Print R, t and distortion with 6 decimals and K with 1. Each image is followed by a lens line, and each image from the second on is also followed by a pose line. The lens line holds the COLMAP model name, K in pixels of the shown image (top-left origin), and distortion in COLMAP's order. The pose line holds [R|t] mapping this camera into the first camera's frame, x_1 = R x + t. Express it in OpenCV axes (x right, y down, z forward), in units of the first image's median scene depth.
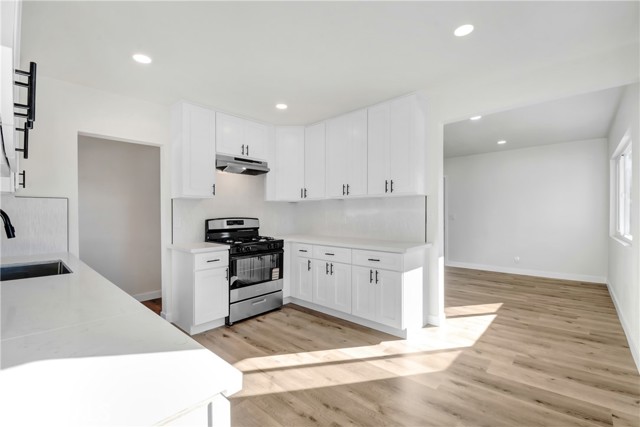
lens RADIAL K [[285.9, 0, 320.0], [0, 285.9, 213.5], [0, 0, 1]] dist [-0.000426, -0.009382]
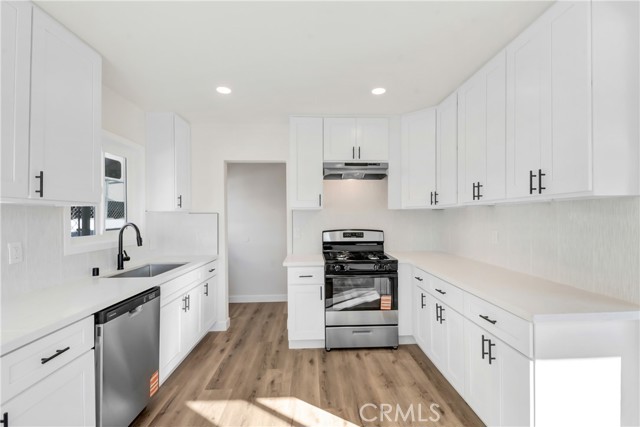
lens RADIAL K [[291.9, 0, 320.7], [0, 291.9, 211.5], [0, 0, 1]] dist [0.000505, -0.000121]
pose [[0.700007, -0.012458, -0.714027, 0.306727], [0.003332, 0.999894, -0.014179, -0.031049], [0.714128, 0.007547, 0.699975, 0.310952]]
